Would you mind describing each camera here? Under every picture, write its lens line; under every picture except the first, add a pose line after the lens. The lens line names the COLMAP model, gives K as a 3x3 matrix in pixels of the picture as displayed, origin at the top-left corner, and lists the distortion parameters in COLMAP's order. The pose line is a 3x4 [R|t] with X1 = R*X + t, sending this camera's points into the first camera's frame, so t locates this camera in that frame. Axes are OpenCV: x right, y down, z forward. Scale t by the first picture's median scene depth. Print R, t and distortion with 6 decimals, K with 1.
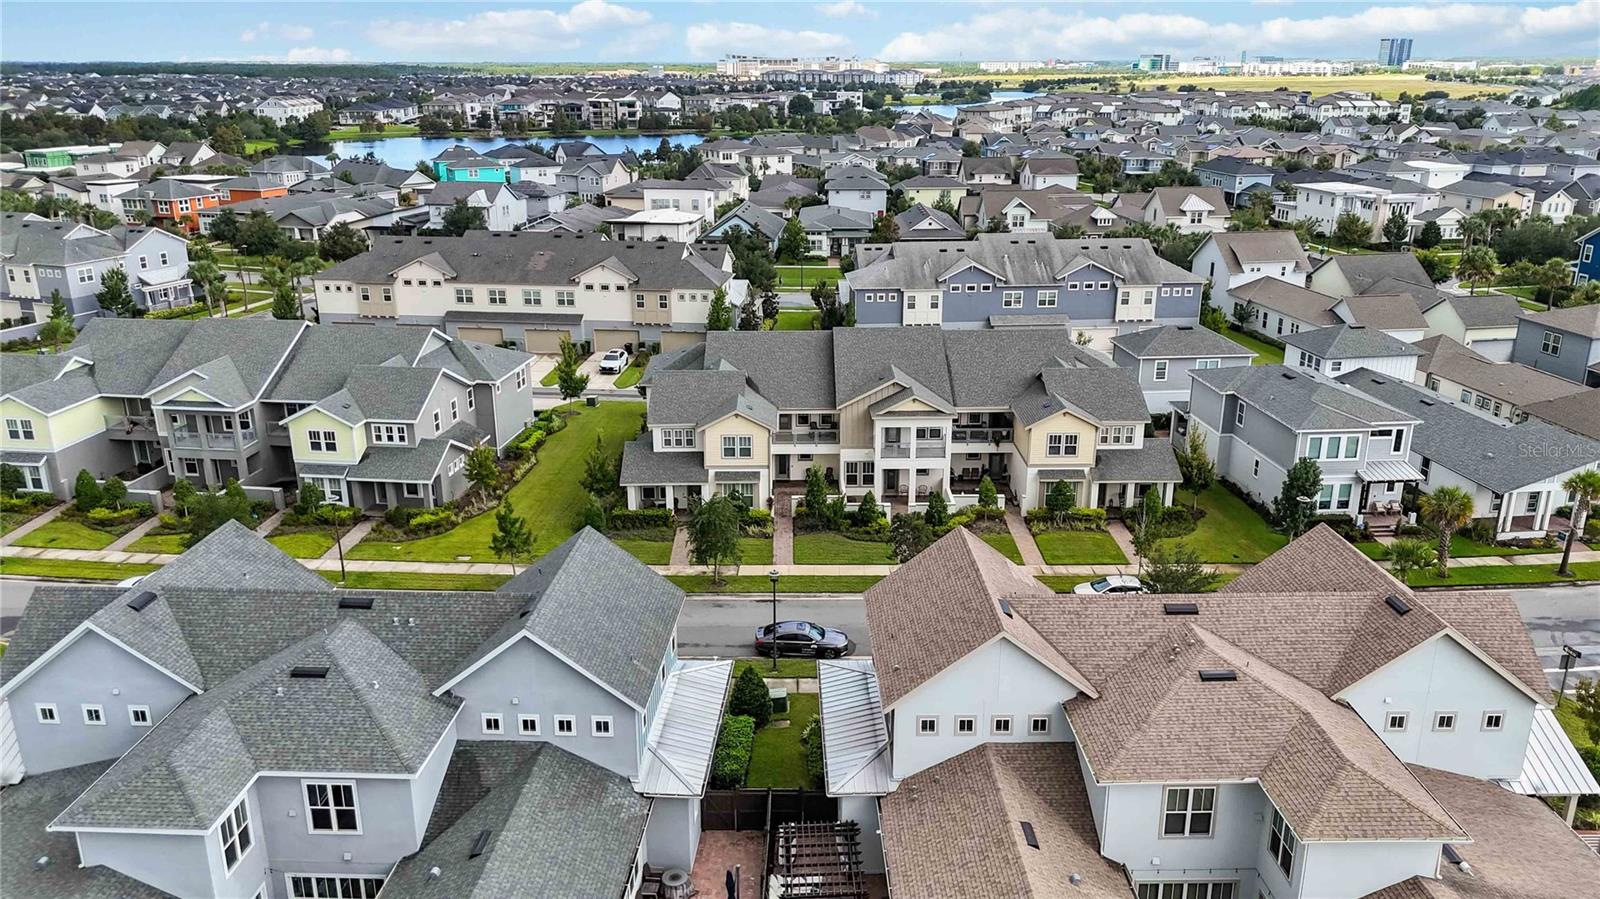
lens RADIAL K [[1175.1, 0, 800.0], [0, 1175.1, 449.5], [0, 0, 1]] dist [0.072590, -0.079840]
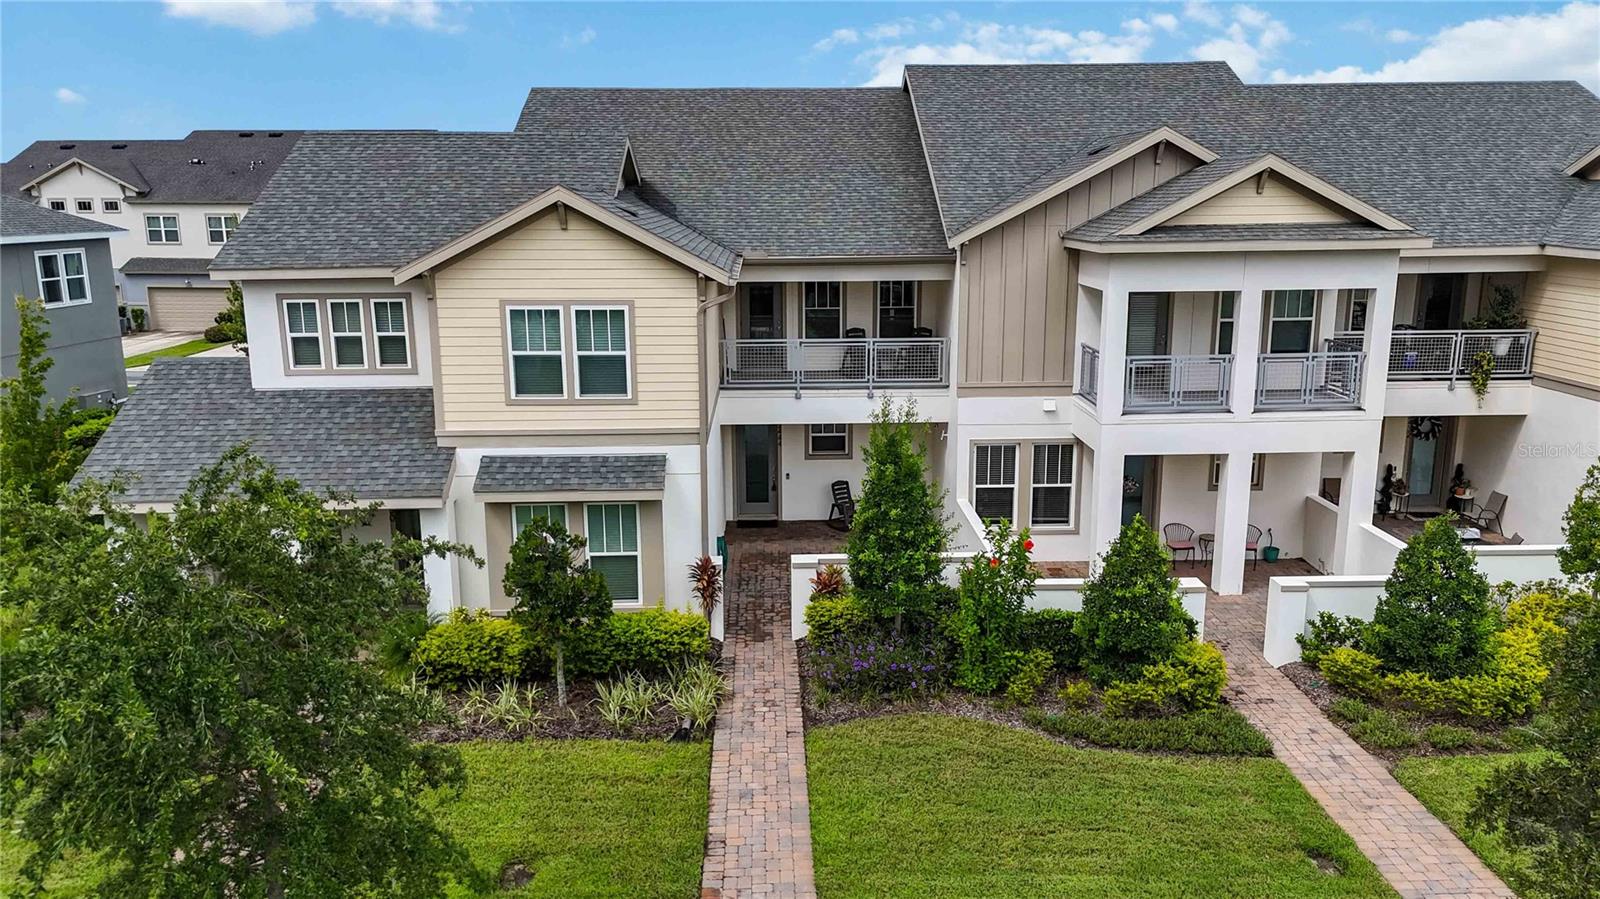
lens RADIAL K [[1175.1, 0, 800.0], [0, 1175.1, 449.5], [0, 0, 1]] dist [0.072590, -0.079840]
pose [[0.999788, -0.007748, 0.019093, -0.009386], [0.009634, 0.994862, -0.100778, 0.040956], [-0.018214, 0.100940, 0.994726, 0.715777]]
